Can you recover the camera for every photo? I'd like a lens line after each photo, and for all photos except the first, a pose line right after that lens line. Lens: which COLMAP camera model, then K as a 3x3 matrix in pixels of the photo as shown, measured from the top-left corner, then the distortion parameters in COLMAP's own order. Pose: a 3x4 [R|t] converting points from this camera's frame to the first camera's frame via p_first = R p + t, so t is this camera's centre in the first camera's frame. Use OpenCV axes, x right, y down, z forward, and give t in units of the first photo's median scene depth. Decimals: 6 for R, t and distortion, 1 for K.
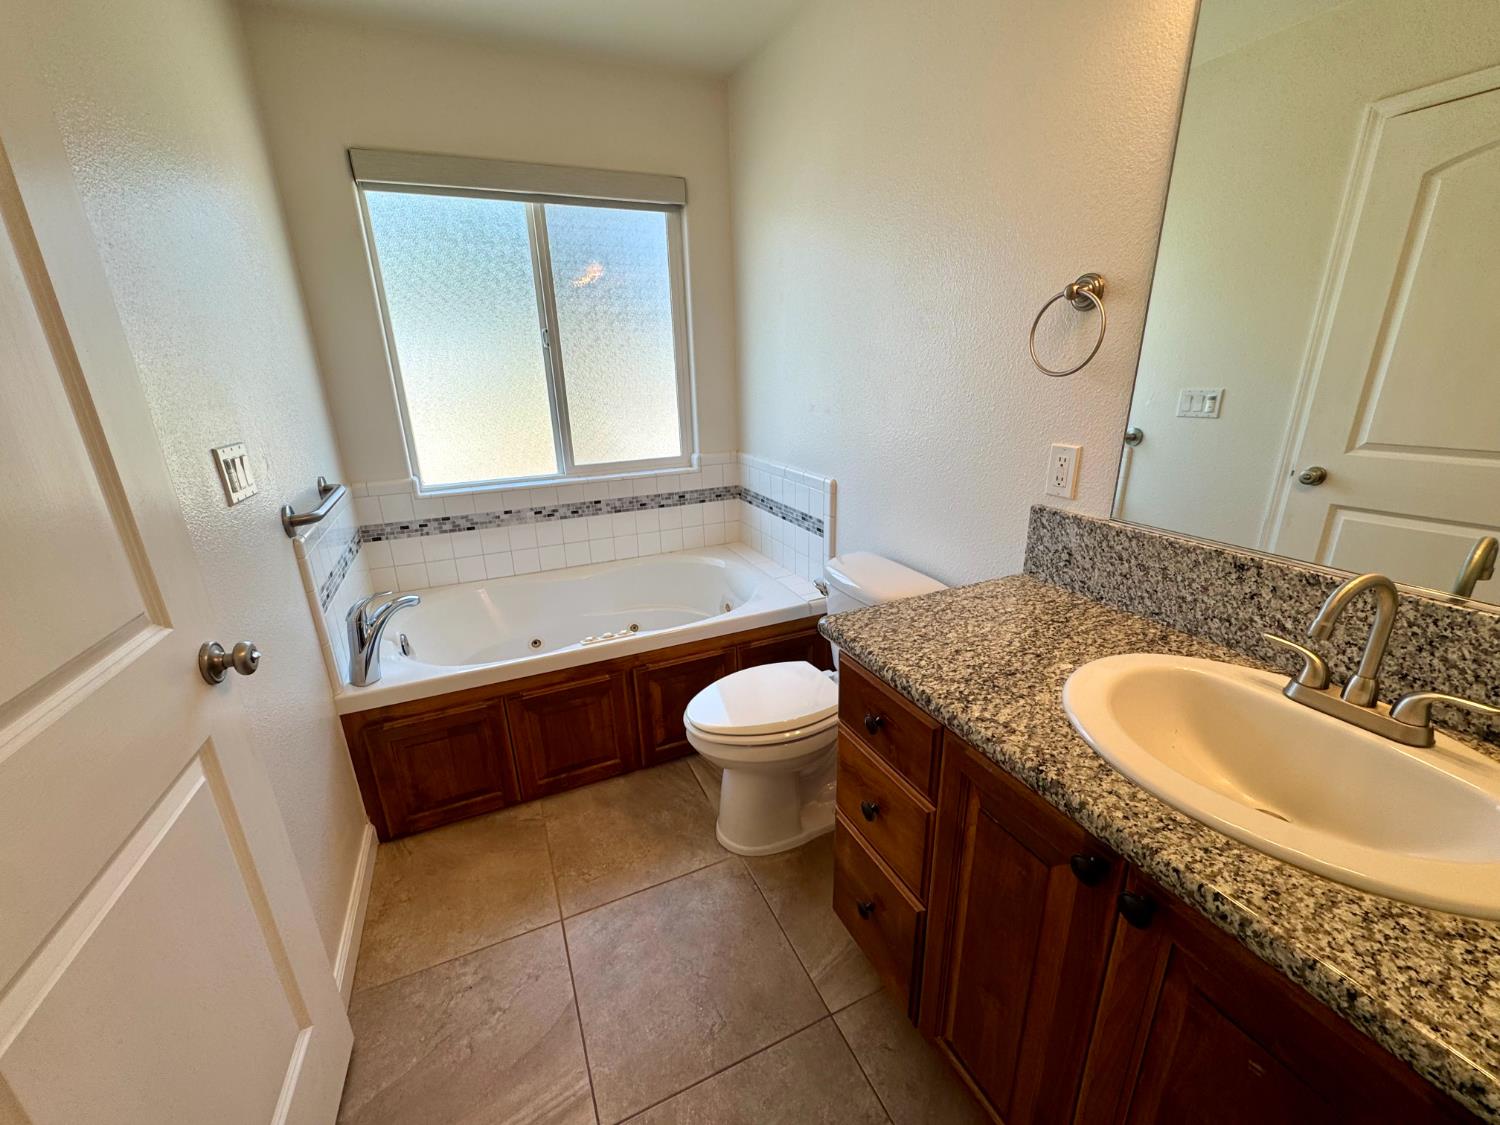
lens RADIAL K [[605.9, 0, 750.6], [0, 605.9, 561.6], [0, 0, 1]] dist [0.001918, 0.000077]
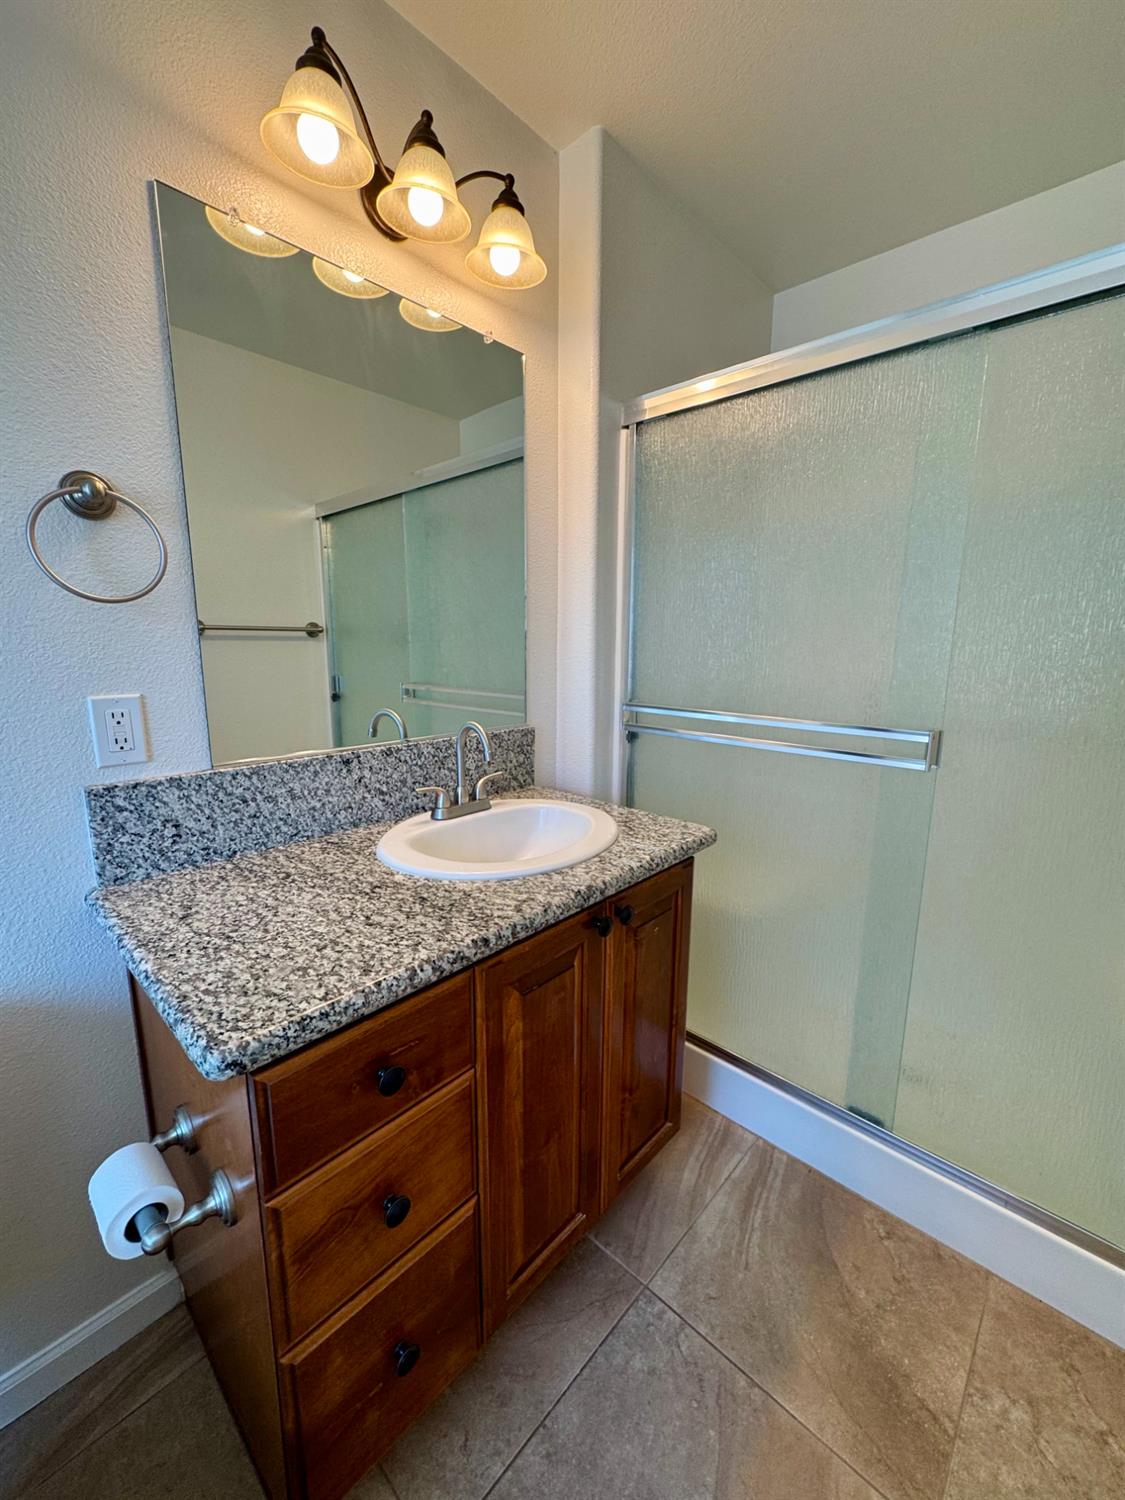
lens RADIAL K [[605.9, 0, 557.0], [0, 605.9, 749.7], [0, 0, 1]] dist [0.001918, 0.000077]
pose [[-0.383169, -0.147269, 0.911863, -0.244378], [0.291014, 0.917684, 0.270494, -0.113458], [-0.876637, 0.369009, -0.308771, 0.504306]]
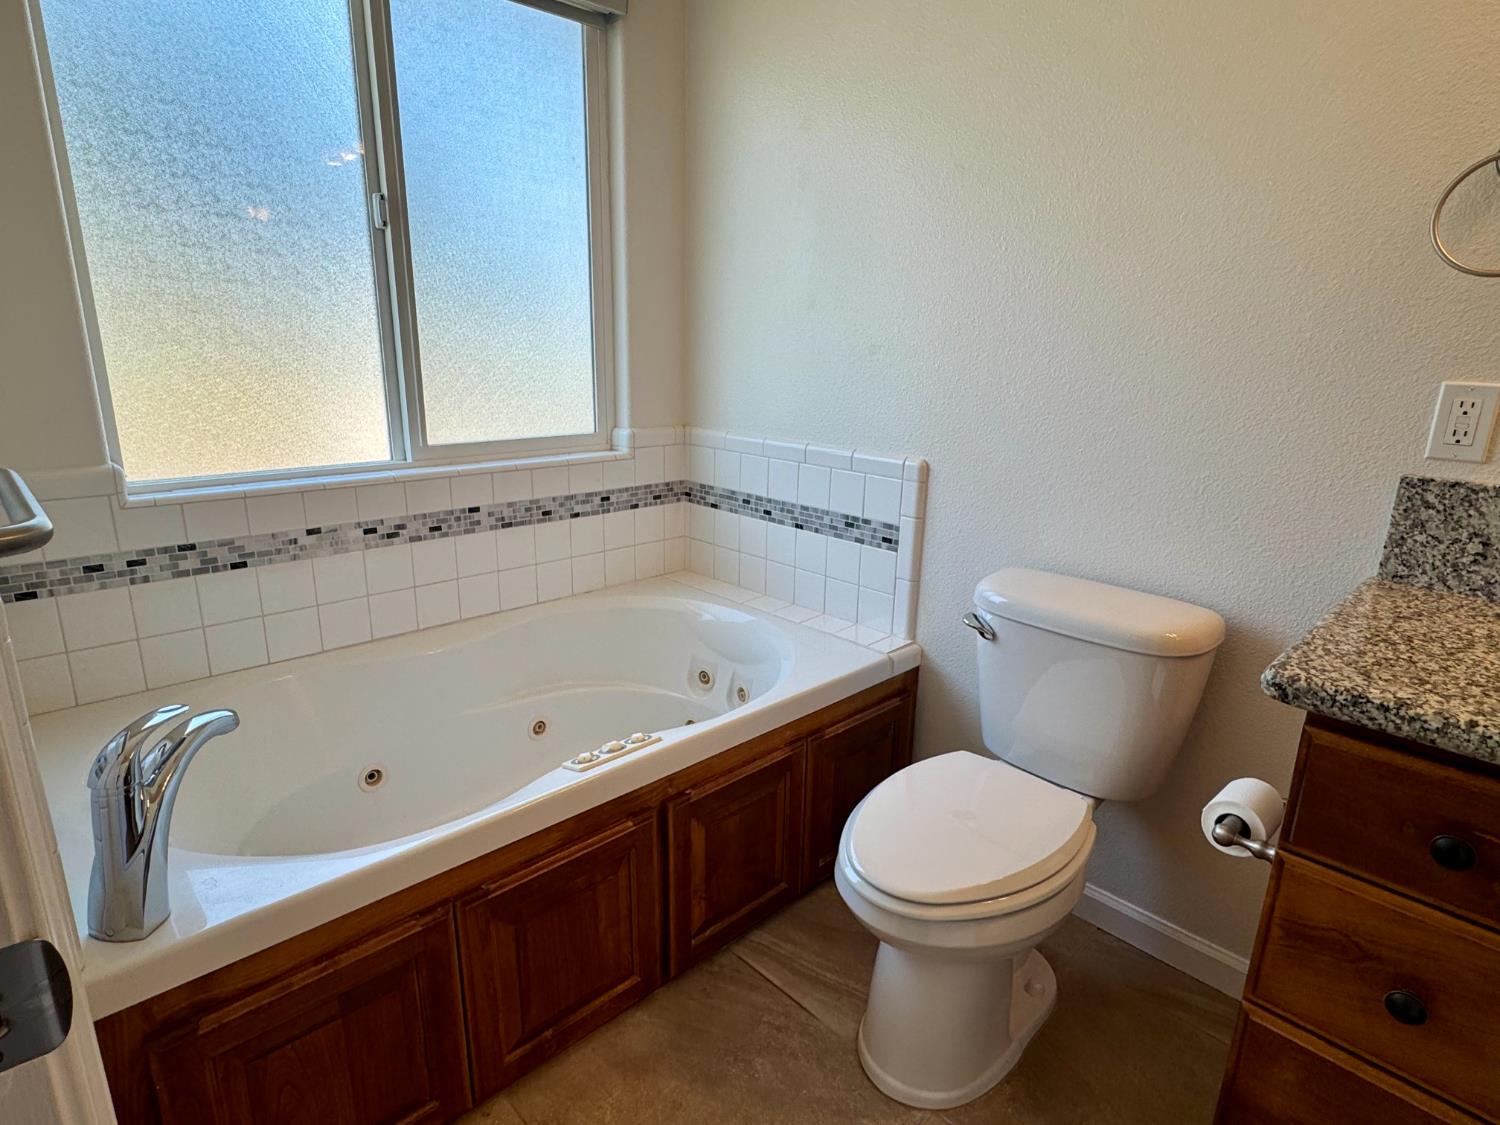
lens RADIAL K [[818.1, 0, 745.9], [0, 818.1, 568.5], [0, 0, 1]] dist [-0.005626, 0.000443]
pose [[0.941378, -0.047880, 0.333940, -0.361228], [0.062439, 0.997503, -0.032996, -0.004343], [-0.331526, 0.051913, 0.942017, 0.274648]]
